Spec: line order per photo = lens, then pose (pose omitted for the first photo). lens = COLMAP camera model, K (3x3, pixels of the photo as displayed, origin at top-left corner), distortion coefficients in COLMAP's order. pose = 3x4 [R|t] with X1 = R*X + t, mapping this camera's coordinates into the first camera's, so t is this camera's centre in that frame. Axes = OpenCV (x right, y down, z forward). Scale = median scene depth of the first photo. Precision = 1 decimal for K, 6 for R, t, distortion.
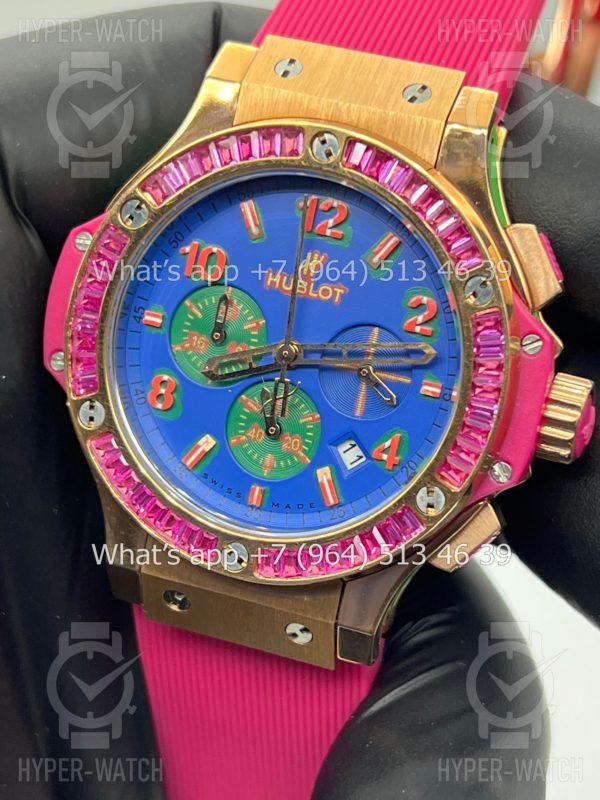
lens RADIAL K [[1926.0, 0, 284.7], [0, 1926.0, 399.6], [0, 0, 1]] dist [0.244080, -0.431027]
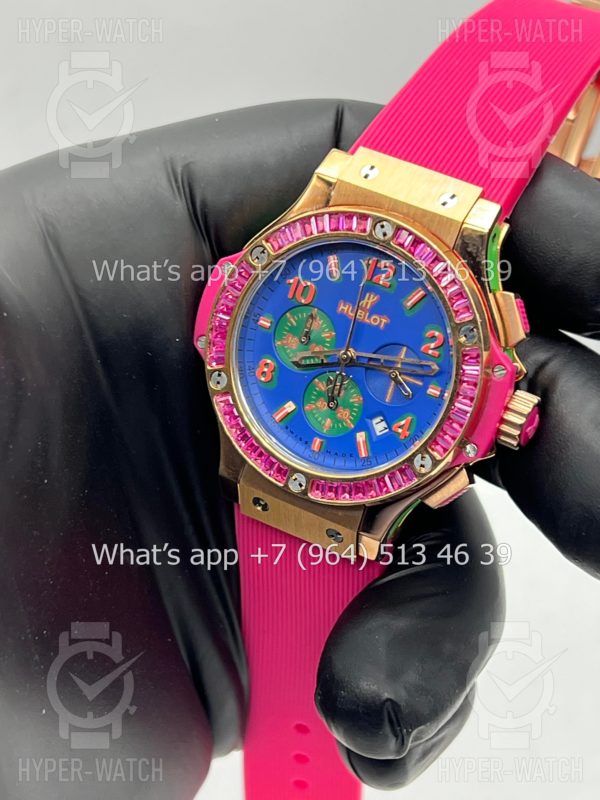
lens RADIAL K [[1926.0, 0, 284.7], [0, 1926.0, 399.6], [0, 0, 1]] dist [0.244080, -0.431027]
pose [[0.987992, 0.118817, -0.098759, 0.109368], [-0.112437, 0.991339, 0.067856, -0.089093], [0.105966, -0.055937, 0.992795, -0.544566]]
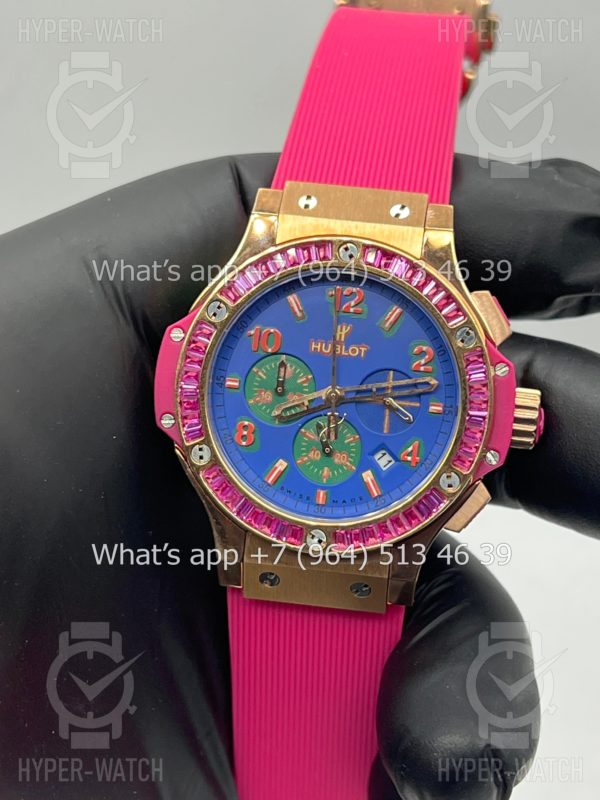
lens RADIAL K [[1926.0, 0, 284.7], [0, 1926.0, 399.6], [0, 0, 1]] dist [0.244080, -0.431027]
pose [[0.975940, -0.109717, 0.188423, -0.306390], [0.120402, 0.991650, -0.046196, 0.041286], [-0.181781, 0.067771, 0.981001, -0.410794]]
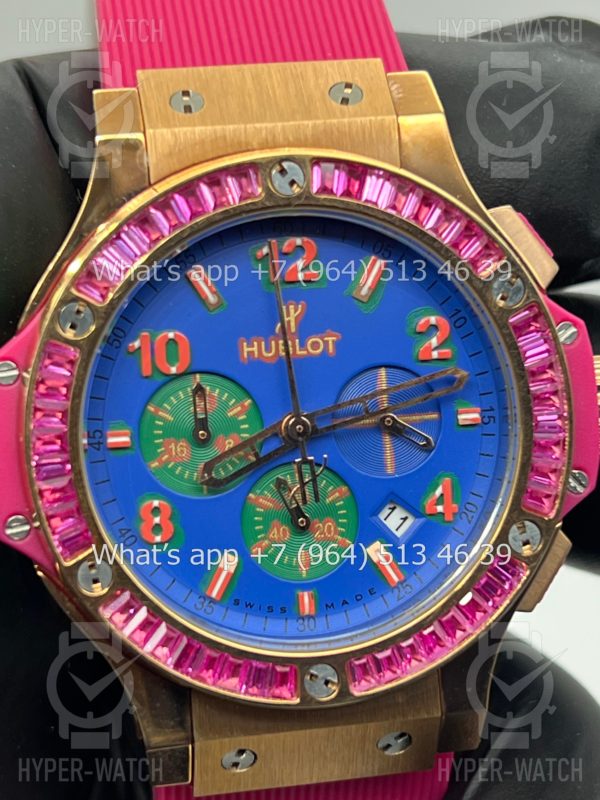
lens RADIAL K [[1926.0, 0, 284.7], [0, 1926.0, 399.6], [0, 0, 1]] dist [0.244080, -0.431027]
pose [[0.869877, -0.291940, 0.397600, -0.331436], [0.299450, 0.953067, 0.044652, -0.074583], [-0.391975, 0.080219, 0.916472, 0.234904]]
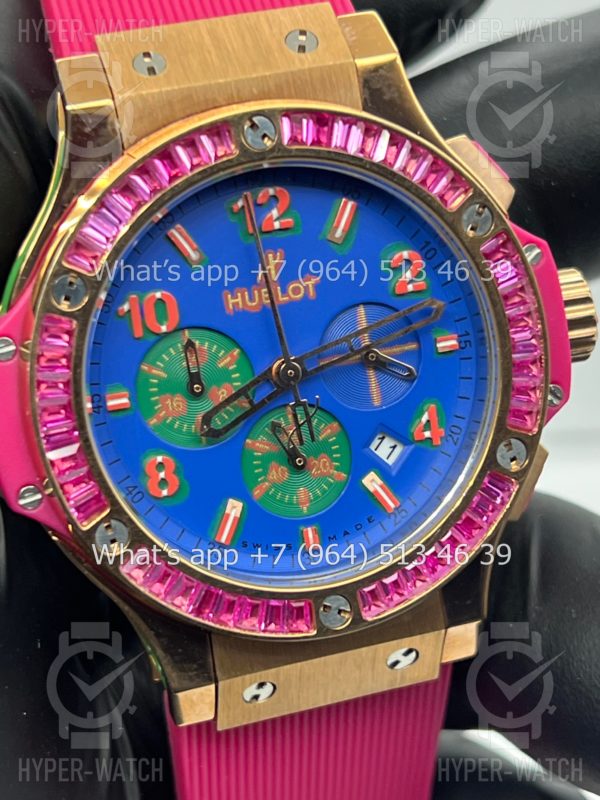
lens RADIAL K [[1926.0, 0, 284.7], [0, 1926.0, 399.6], [0, 0, 1]] dist [0.244080, -0.431027]
pose [[0.797547, -0.403703, 0.448266, -0.391257], [0.382253, 0.913053, 0.142186, -0.136063], [-0.466692, 0.057951, 0.882519, 0.238177]]
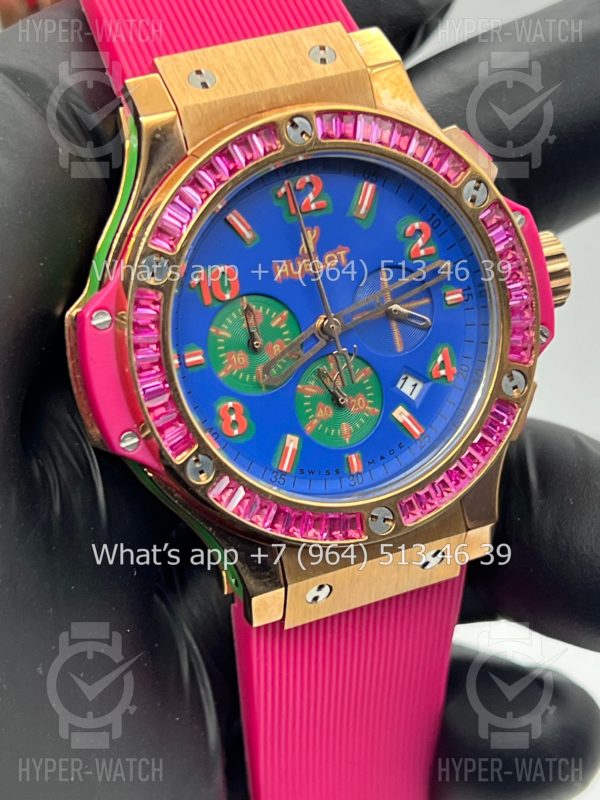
lens RADIAL K [[1926.0, 0, 284.7], [0, 1926.0, 399.6], [0, 0, 1]] dist [0.244080, -0.431027]
pose [[0.732818, -0.447067, 0.512941, -0.571449], [0.428170, 0.888874, 0.163012, -0.170164], [-0.528817, 0.100168, 0.842804, 0.131657]]
